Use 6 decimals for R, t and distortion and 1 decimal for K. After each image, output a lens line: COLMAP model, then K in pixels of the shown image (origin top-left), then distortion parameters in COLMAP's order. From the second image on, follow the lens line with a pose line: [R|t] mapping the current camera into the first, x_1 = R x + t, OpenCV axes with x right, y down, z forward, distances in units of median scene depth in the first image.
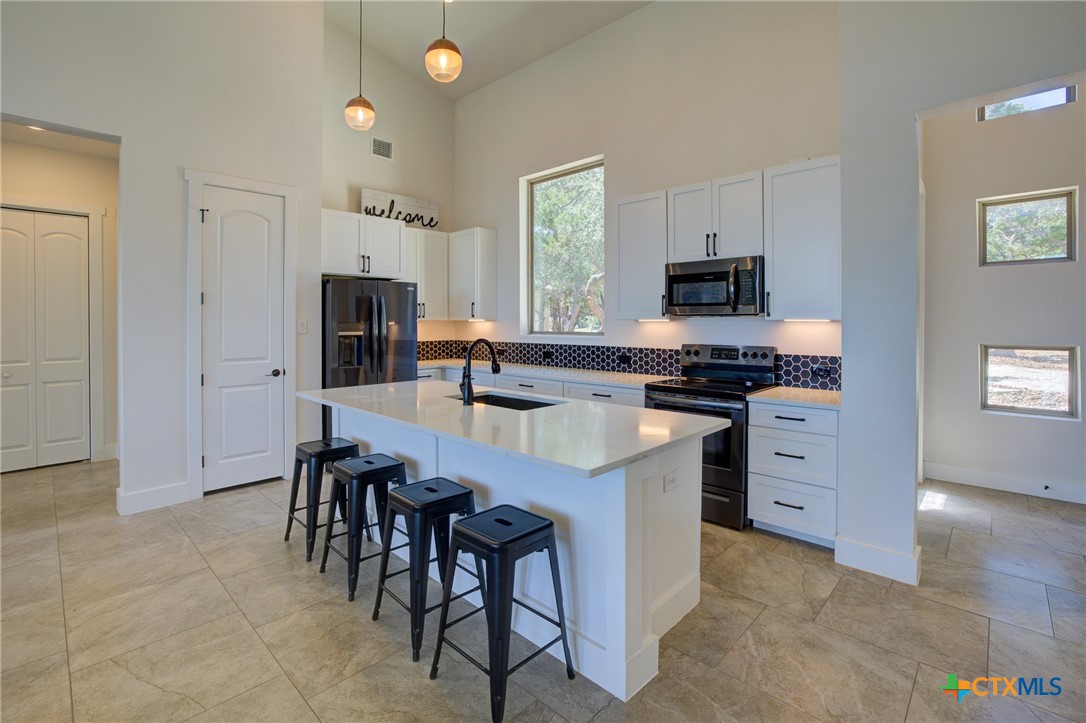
lens RADIAL K [[485.2, 0, 569.9], [0, 485.2, 324.4], [0, 0, 1]] dist [-0.000535, -0.000003]
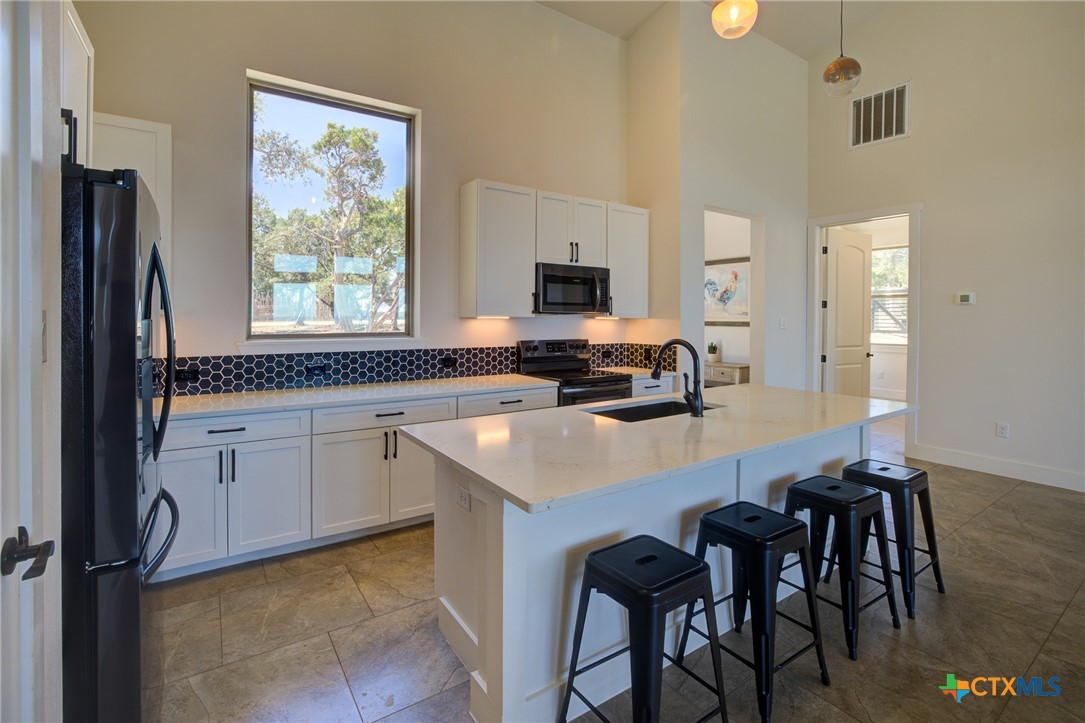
lens RADIAL K [[496.5, 0, 541.7], [0, 496.5, 318.8], [0, 0, 1]] dist [-0.001796, -0.000018]
pose [[0.252598, 0.001338, 0.967570, -0.723504], [0.001276, 0.999998, -0.001716, -0.003853], [-0.967570, 0.001668, 0.252596, 0.643058]]
